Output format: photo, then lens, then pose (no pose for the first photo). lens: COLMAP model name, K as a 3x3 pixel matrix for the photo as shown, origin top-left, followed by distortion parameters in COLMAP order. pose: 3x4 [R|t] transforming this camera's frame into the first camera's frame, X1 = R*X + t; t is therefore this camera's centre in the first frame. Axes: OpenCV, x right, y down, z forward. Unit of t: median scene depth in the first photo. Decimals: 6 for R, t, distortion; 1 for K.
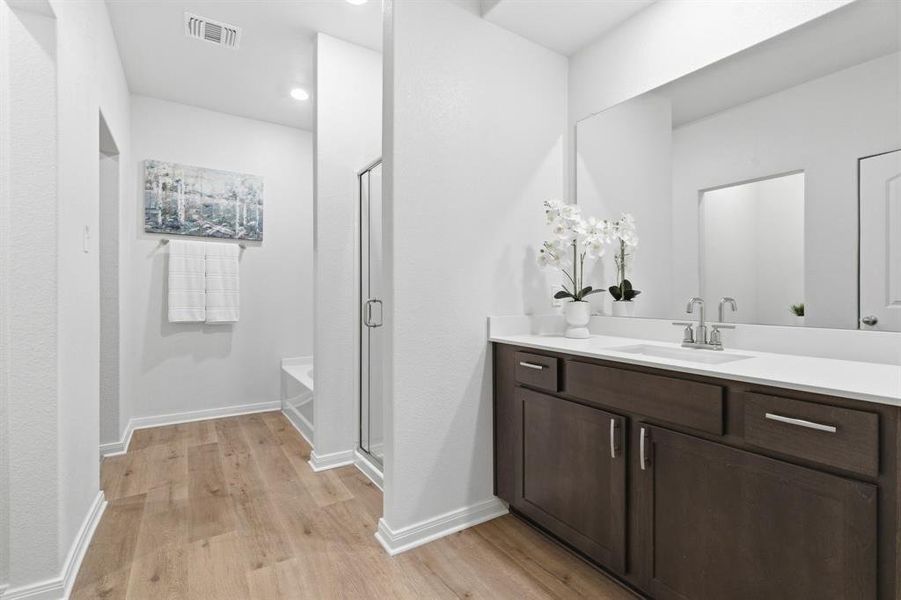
lens RADIAL K [[412.8, 0, 451.8], [0, 412.8, 298.4], [0, 0, 1]] dist [0.001148, 0.000295]
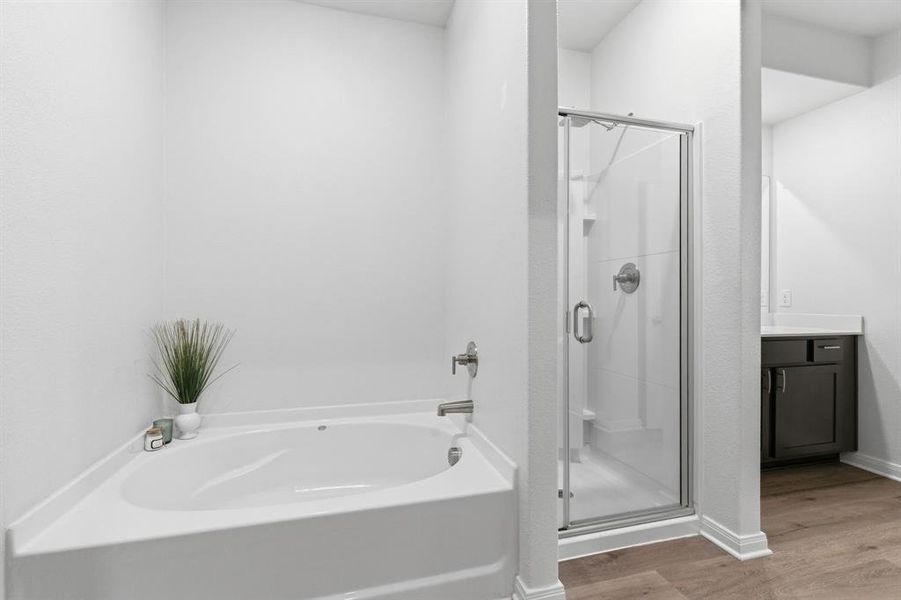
lens RADIAL K [[412.8, 0, 451.8], [0, 412.8, 298.4], [0, 0, 1]] dist [0.001148, 0.000295]
pose [[0.292101, -0.004221, 0.956378, -1.228585], [0.003346, 0.999989, 0.003391, -0.014891], [-0.956382, 0.002210, 0.292111, 1.319118]]
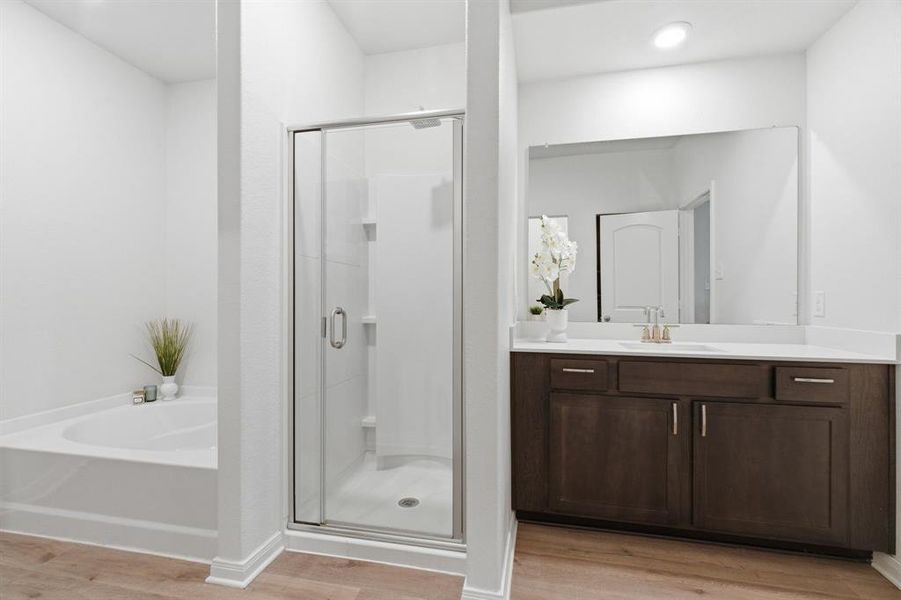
lens RADIAL K [[406.8, 0, 450.5], [0, 406.8, 300.0], [0, 0, 1]] dist [0.001446, -0.000145]
pose [[0.706701, 0.001806, 0.707510, -0.727788], [0.003013, 0.999980, -0.005562, -0.013625], [-0.707505, 0.006062, 0.706682, 0.454830]]
